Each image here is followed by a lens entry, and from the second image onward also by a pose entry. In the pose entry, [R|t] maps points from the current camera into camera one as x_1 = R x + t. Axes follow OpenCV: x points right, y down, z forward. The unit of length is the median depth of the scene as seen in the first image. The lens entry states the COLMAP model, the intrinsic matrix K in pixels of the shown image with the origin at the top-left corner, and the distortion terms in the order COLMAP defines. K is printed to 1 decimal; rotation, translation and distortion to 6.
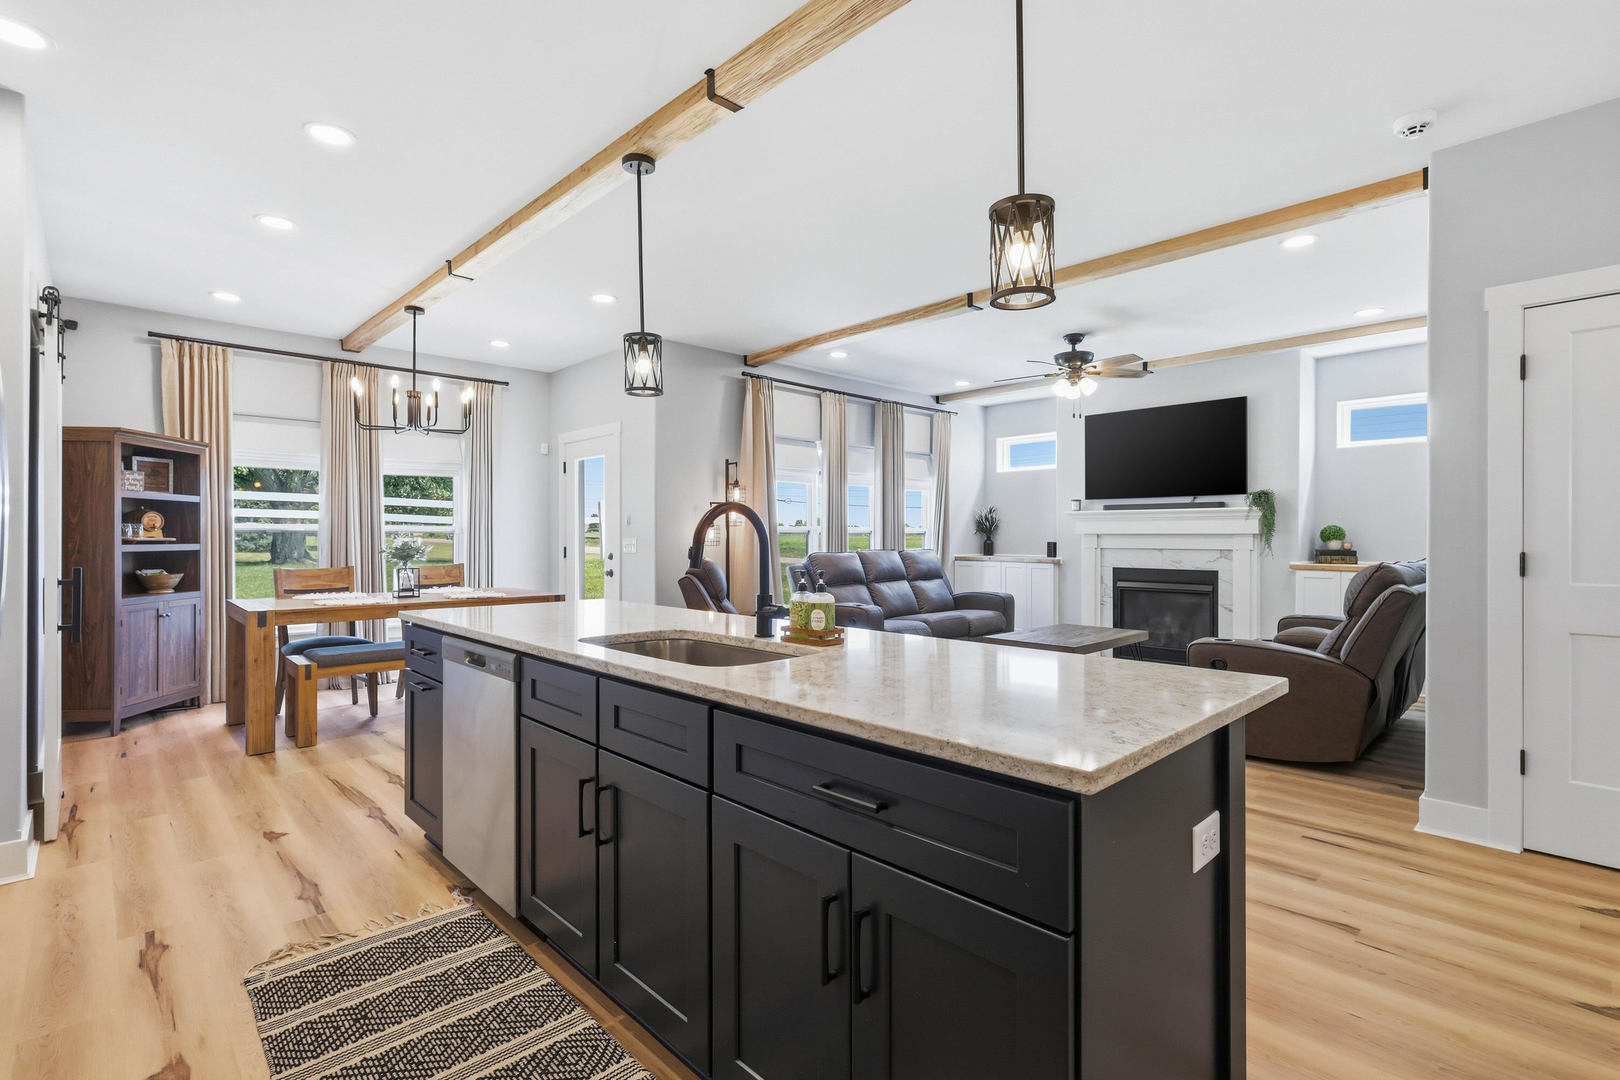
lens RADIAL K [[754.4, 0, 811.0], [0, 754.4, 536.0], [0, 0, 1]] dist [-0.003471, 0.003245]
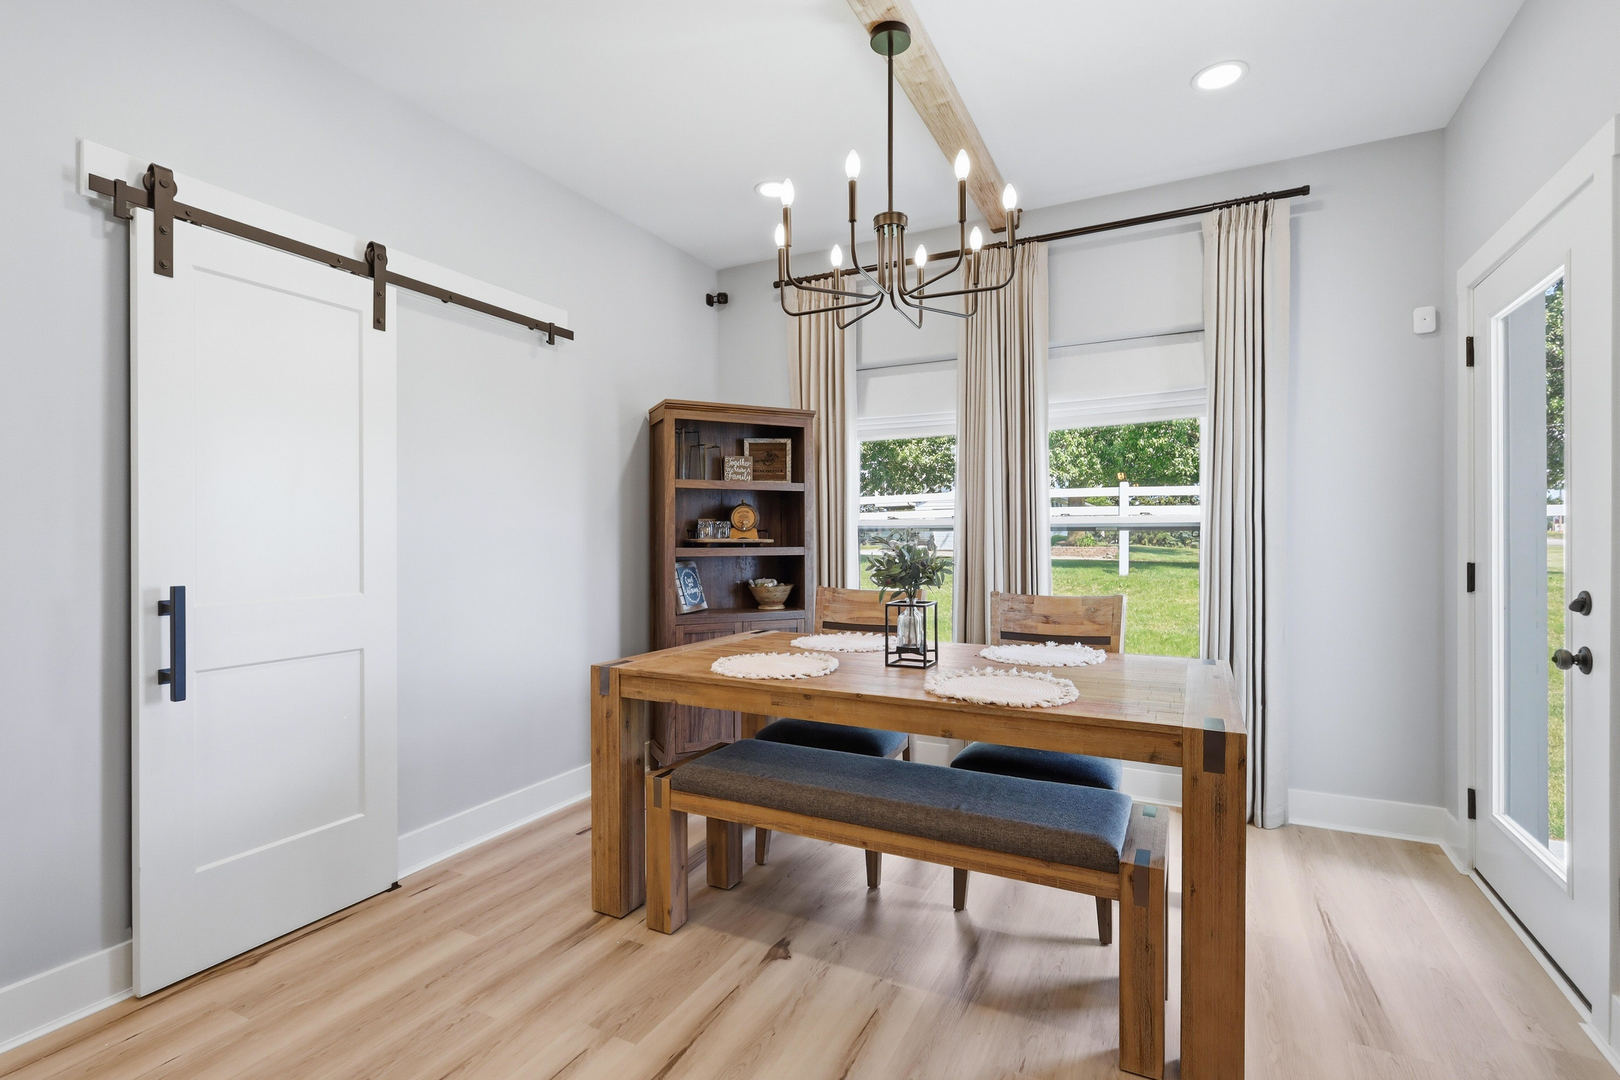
lens RADIAL K [[754.4, 0, 815.2], [0, 754.4, 536.1], [0, 0, 1]] dist [-0.003471, 0.003245]
pose [[0.324922, -0.001600, -0.945740, -0.096224], [0.003235, 0.999995, -0.000581, 0.000031], [0.945735, -0.002871, 0.324925, 0.713946]]
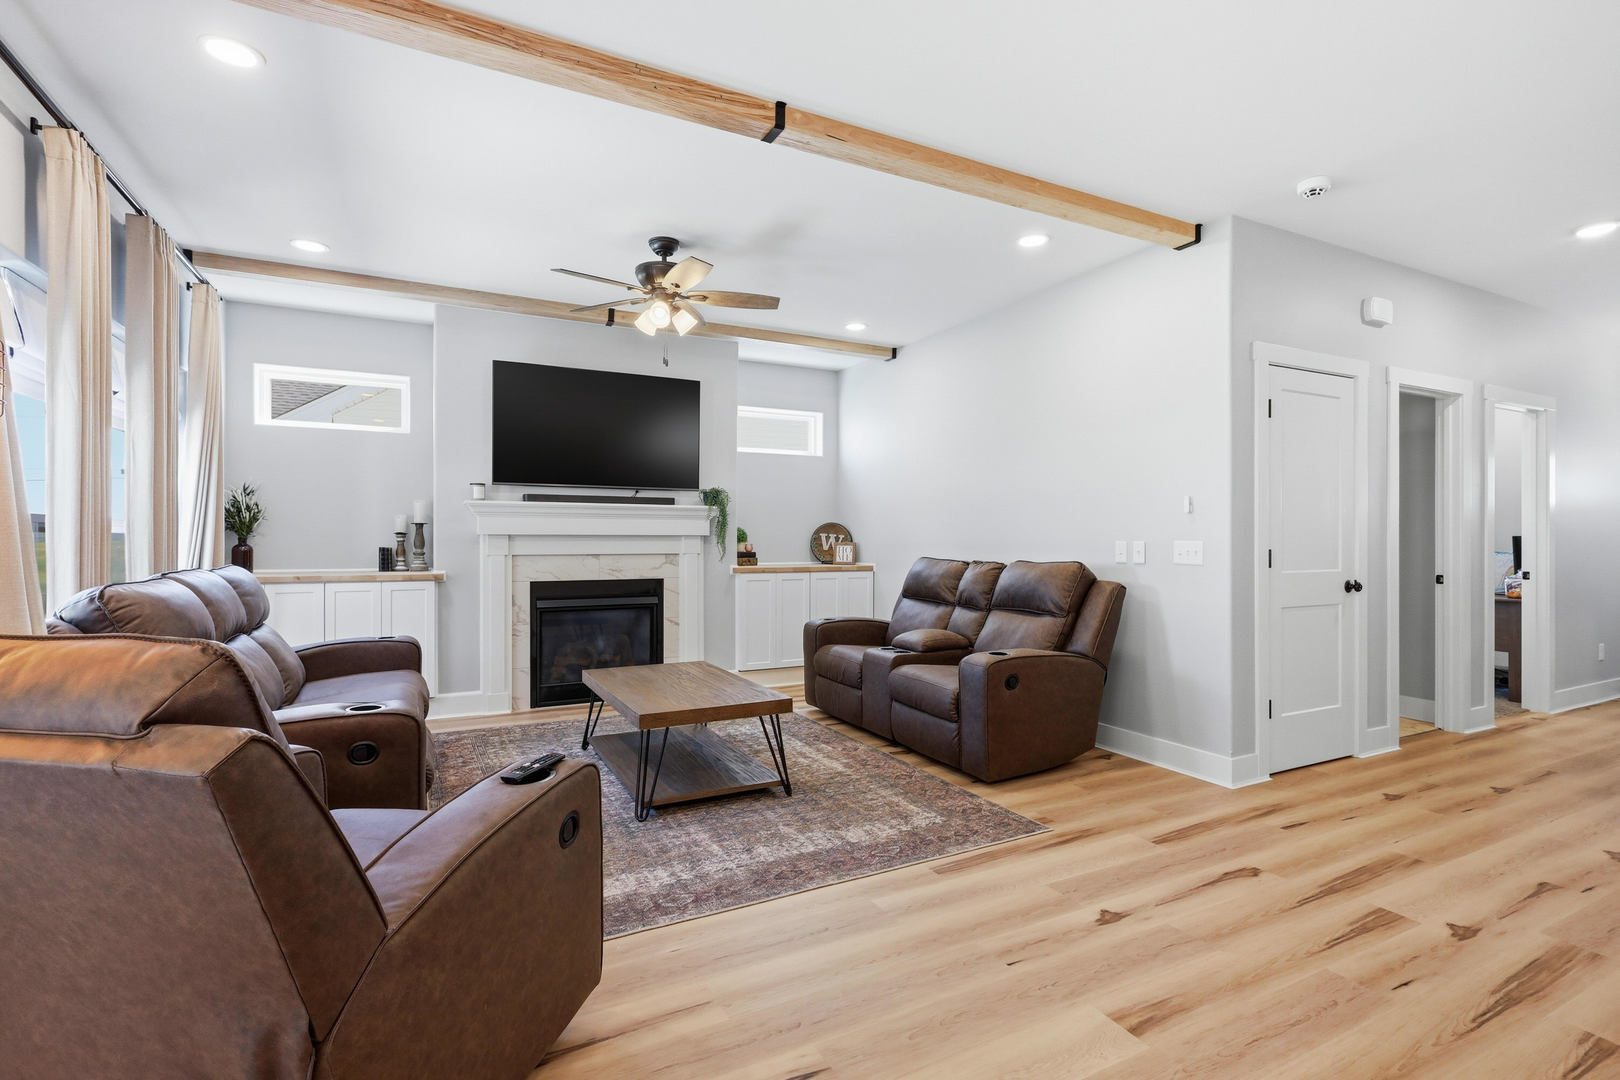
lens RADIAL K [[754.4, 0, 818.7], [0, 754.4, 539.4], [0, 0, 1]] dist [-0.003471, 0.003245]
pose [[0.283003, -0.000851, 0.959119, -0.278416], [0.000161, 1.000000, 0.000840, 0.001244], [-0.959119, -0.000084, 0.283003, 0.712903]]
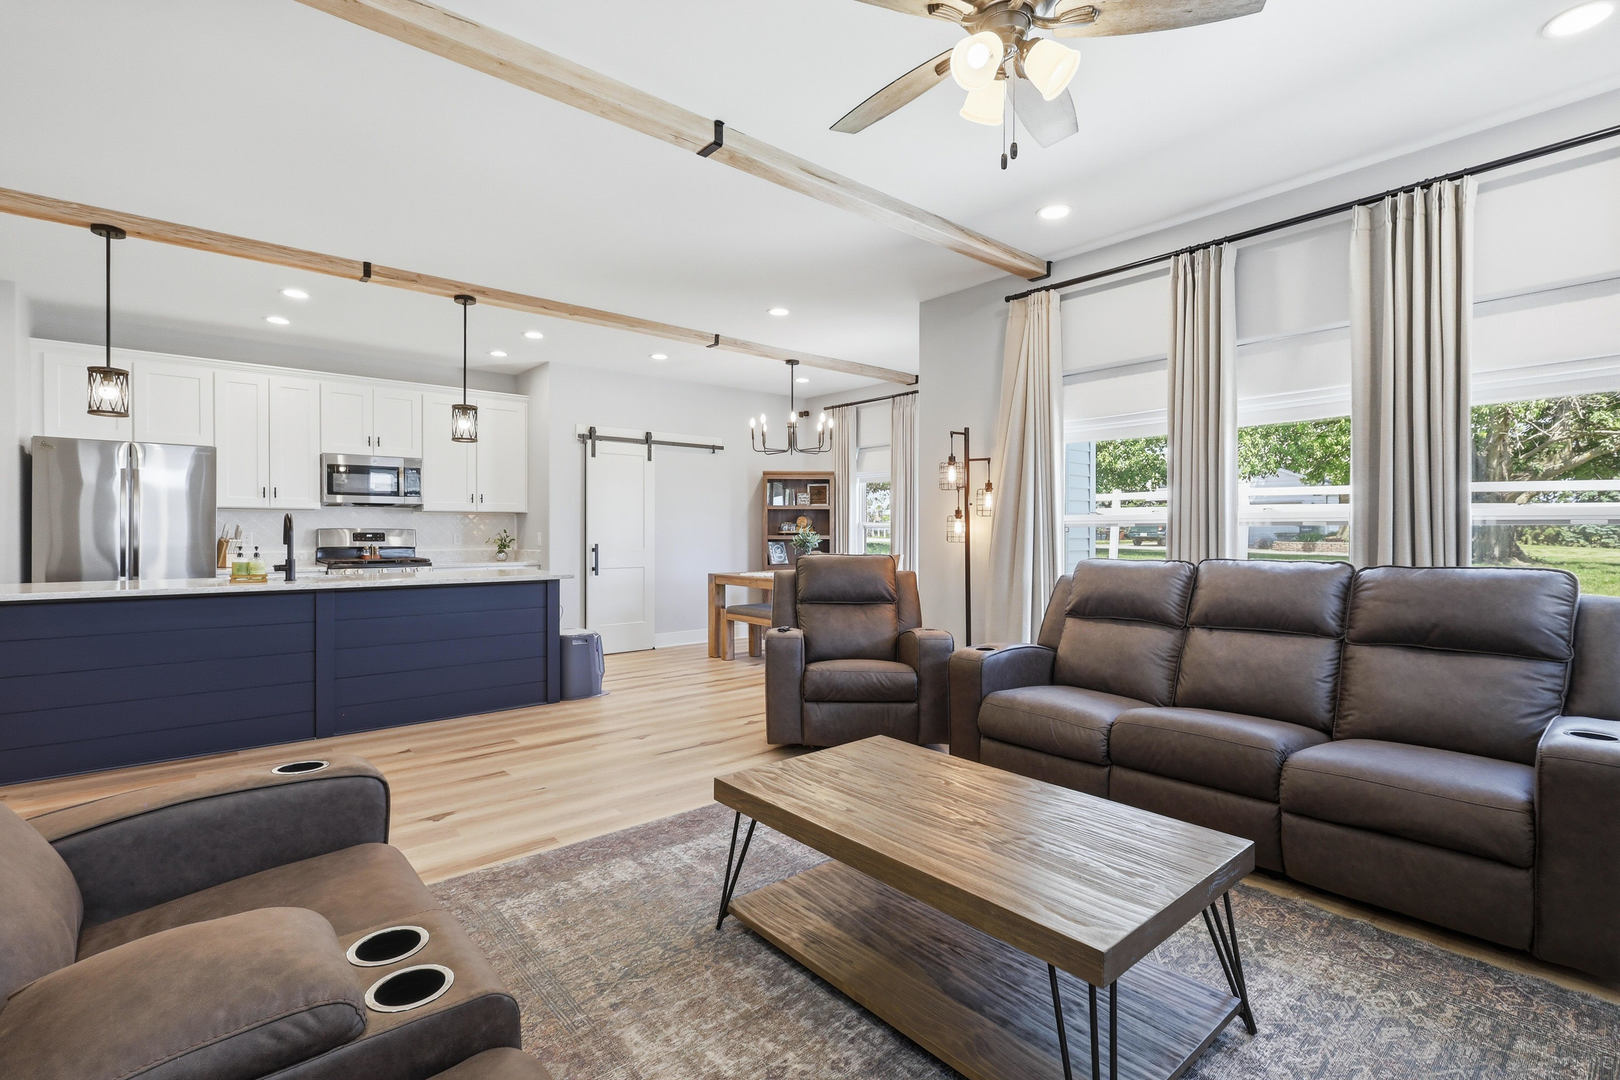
lens RADIAL K [[754.4, 0, 819.7], [0, 754.4, 537.7], [0, 0, 1]] dist [-0.003471, 0.003245]
pose [[-0.054614, 0.008839, -0.998468, 0.716864], [-0.000845, 0.999960, 0.008899, 0.000876], [0.998507, 0.001330, -0.054605, 0.989553]]
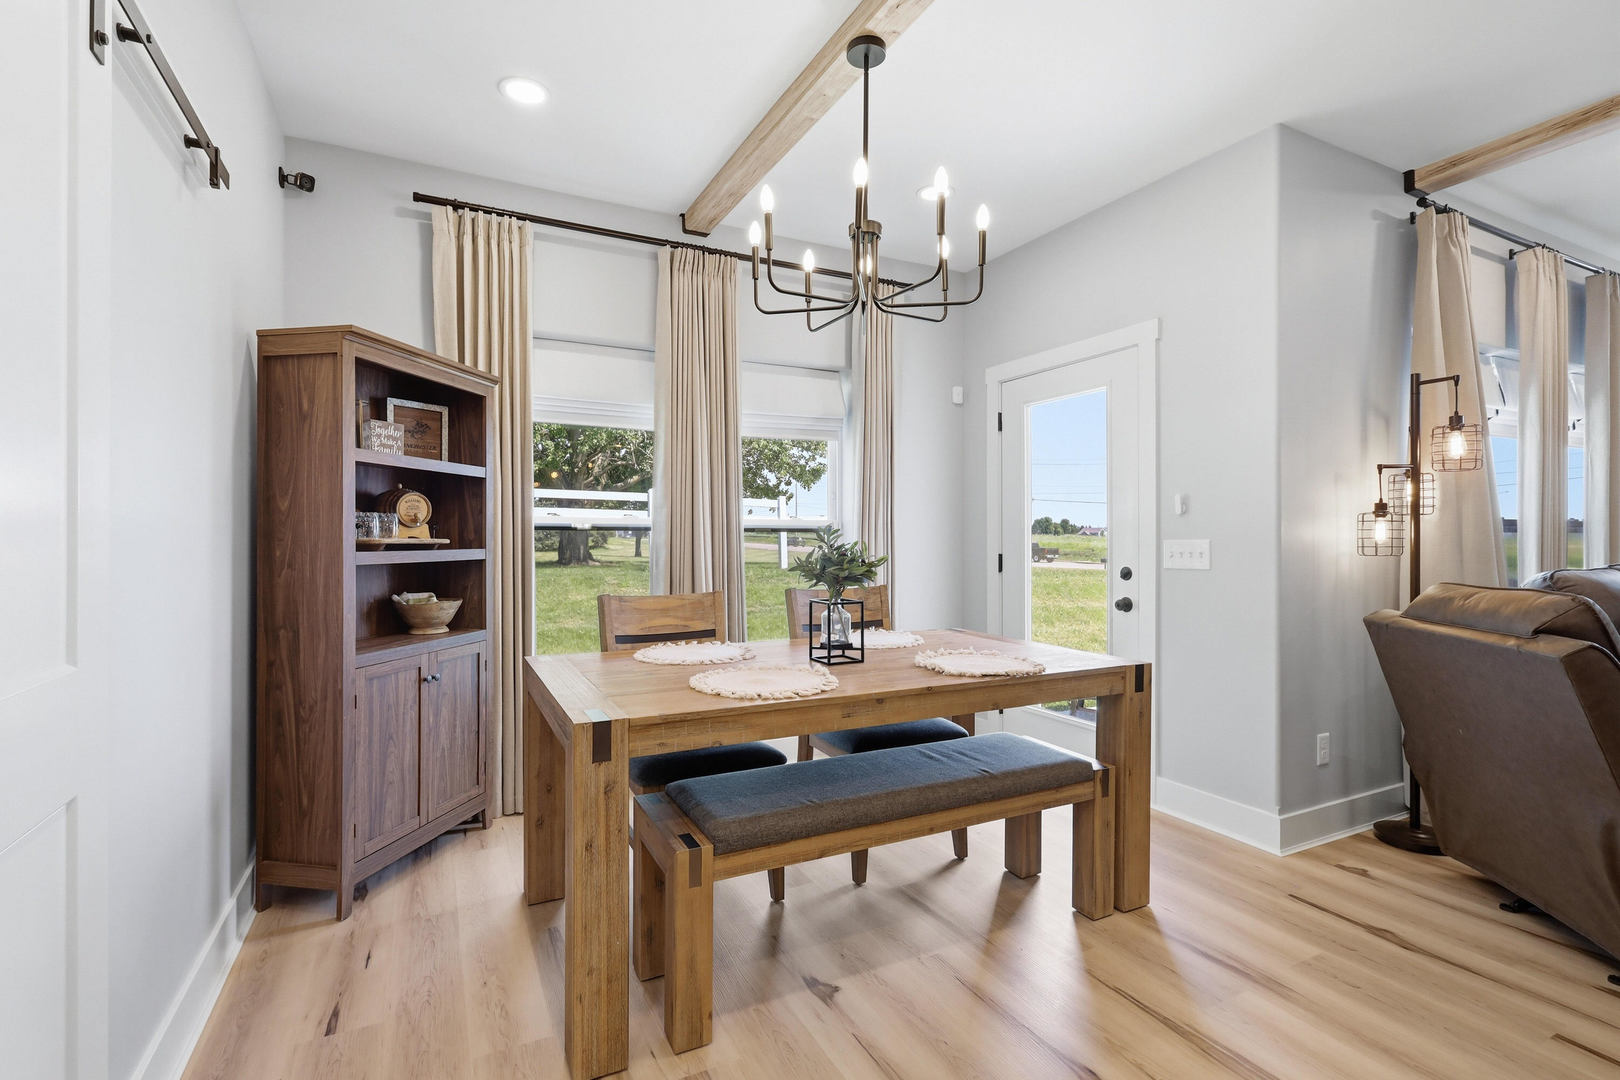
lens RADIAL K [[754.4, 0, 806.7], [0, 754.4, 534.7], [0, 0, 1]] dist [-0.003471, 0.003245]
pose [[0.956089, -0.001387, -0.293072, -0.374295], [0.000447, 0.999995, -0.003273, 0.001122], [0.293075, 0.002999, 0.956085, 0.479388]]
